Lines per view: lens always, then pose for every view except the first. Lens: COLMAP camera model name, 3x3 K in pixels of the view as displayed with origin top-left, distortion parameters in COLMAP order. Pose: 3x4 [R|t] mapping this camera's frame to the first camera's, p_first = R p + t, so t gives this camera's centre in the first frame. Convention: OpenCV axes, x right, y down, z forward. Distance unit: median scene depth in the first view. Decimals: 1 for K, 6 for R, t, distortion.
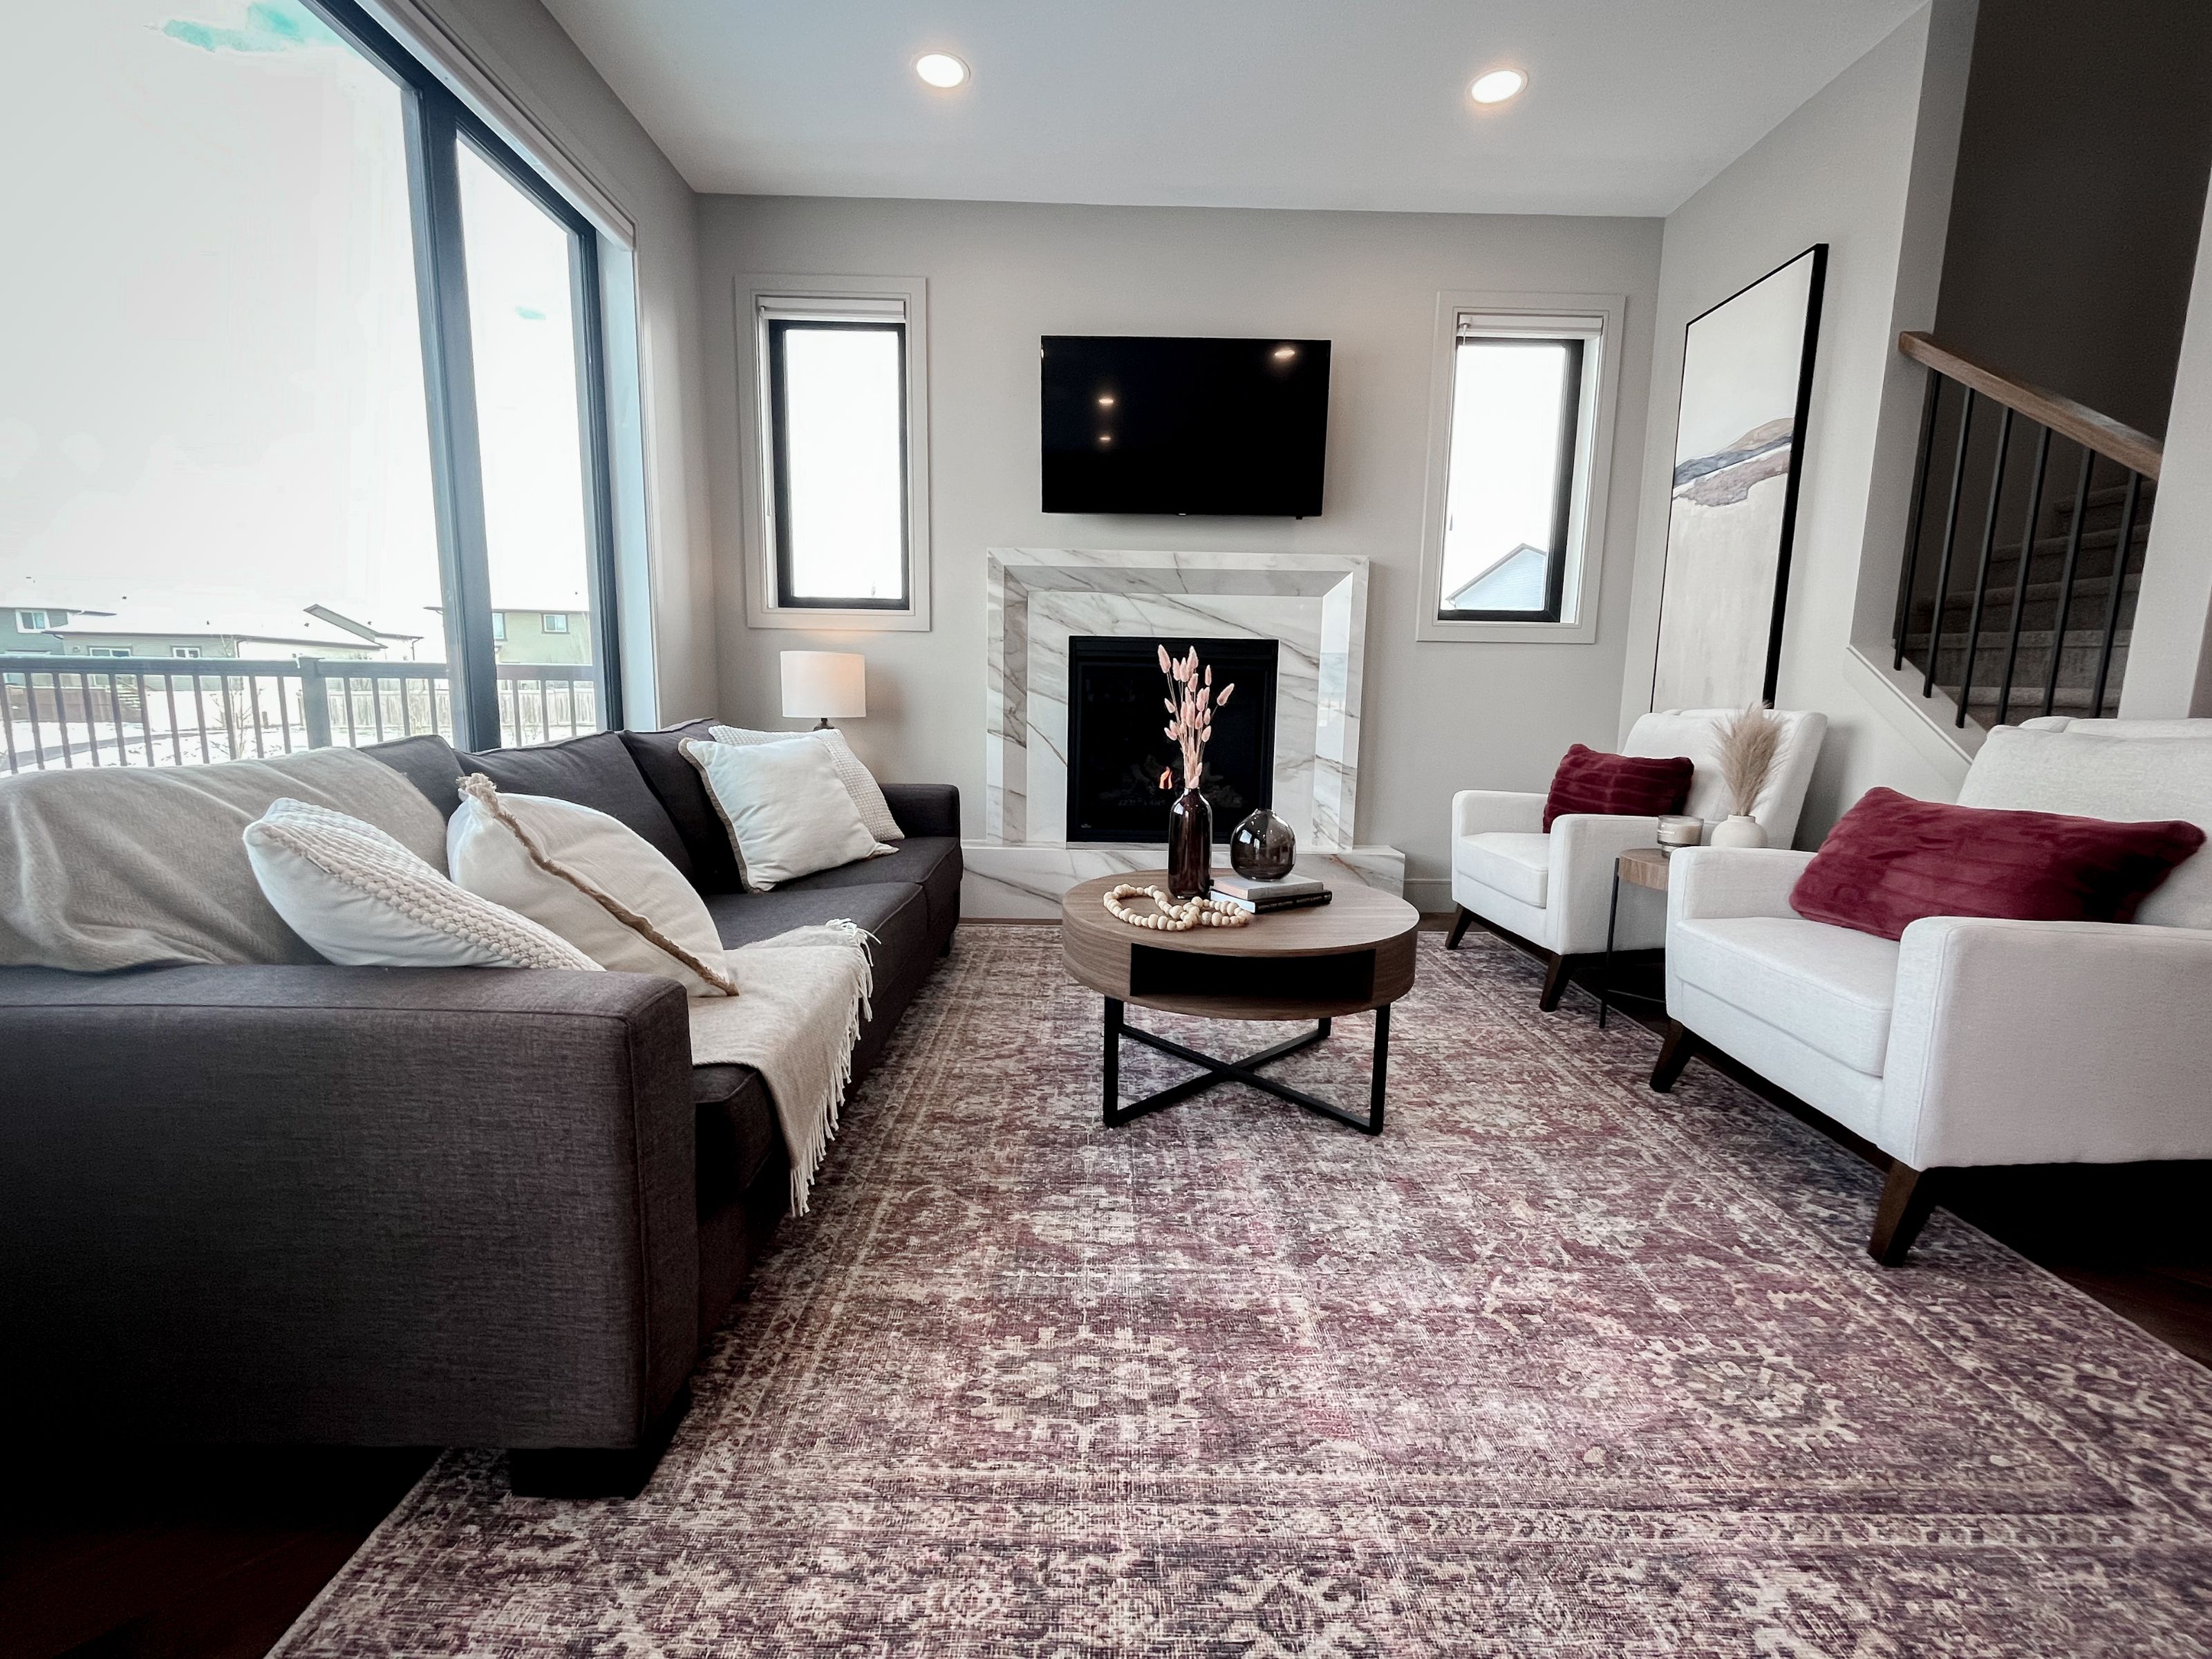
lens RADIAL K [[895.2, 0, 1110.9], [0, 895.2, 819.4], [0, 0, 1]] dist [0.000310, -0.000586]
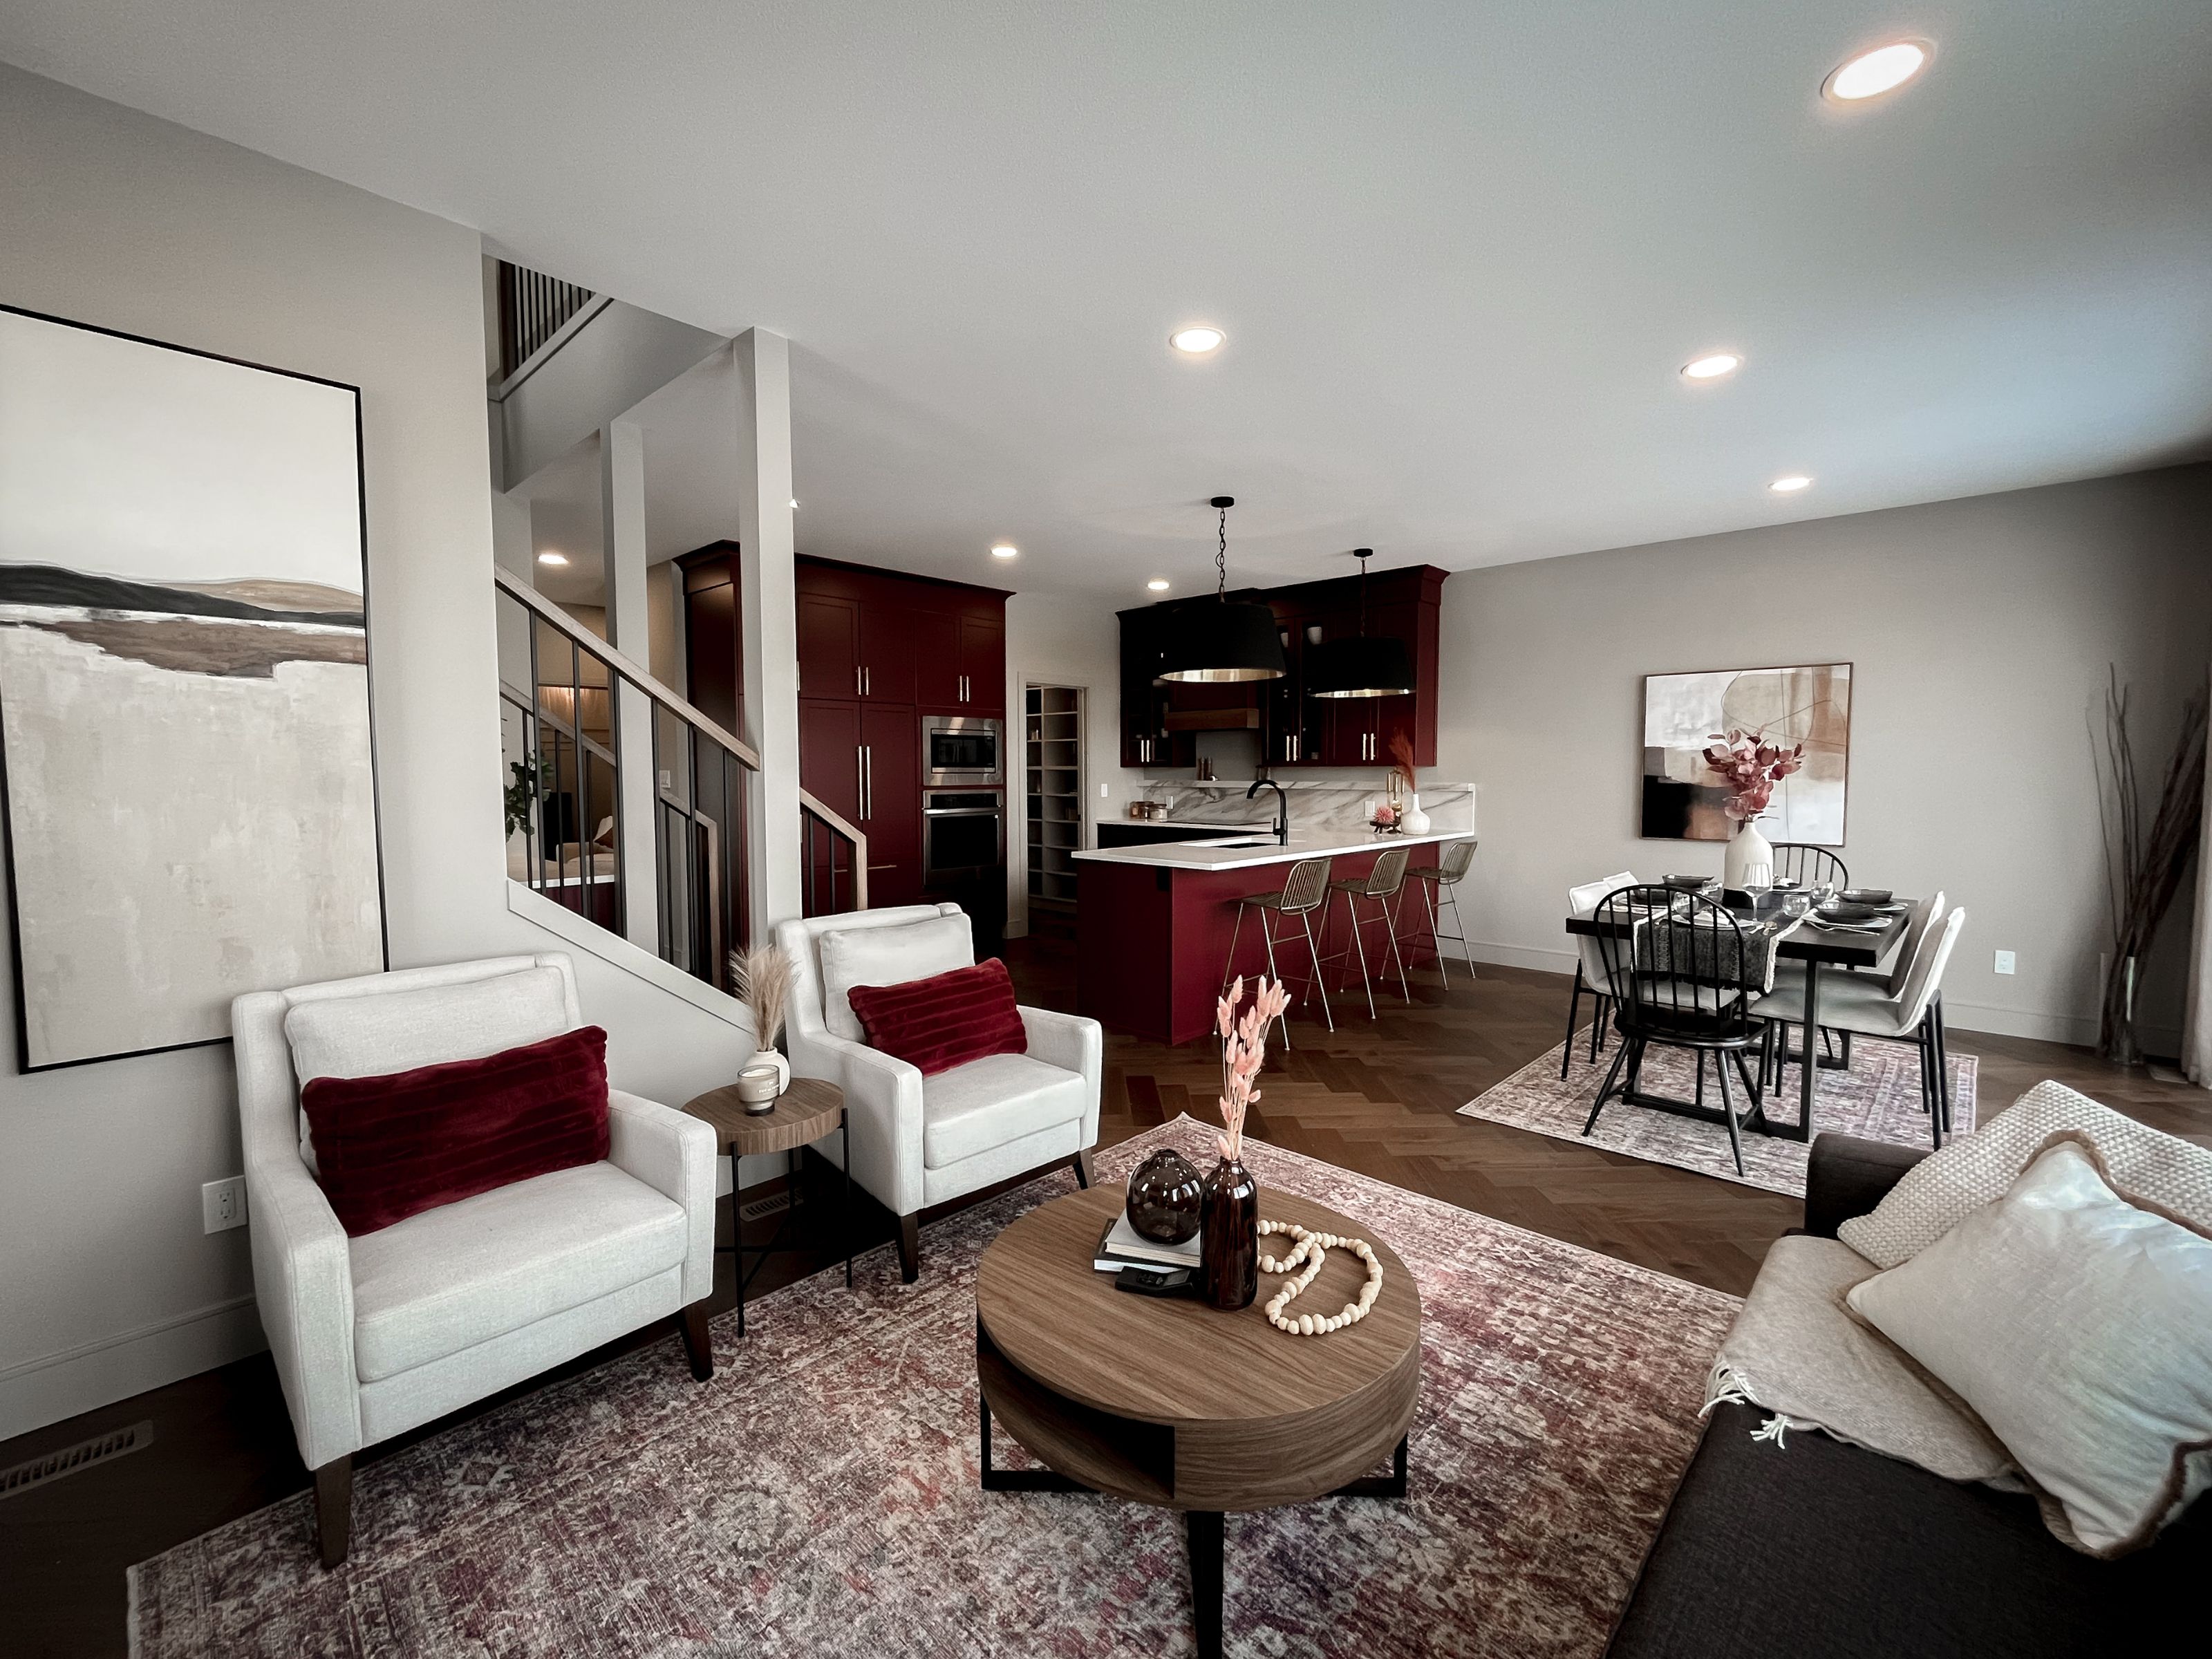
lens RADIAL K [[922.7, 0, 1115.6], [0, 922.7, 826.7], [0, 0, 1]] dist [-0.018173, -0.000563]
pose [[-0.710243, -0.053367, 0.701930, -0.491898], [0.097761, 0.979983, 0.173426, -0.601705], [-0.697135, 0.191796, -0.690809, 2.083076]]
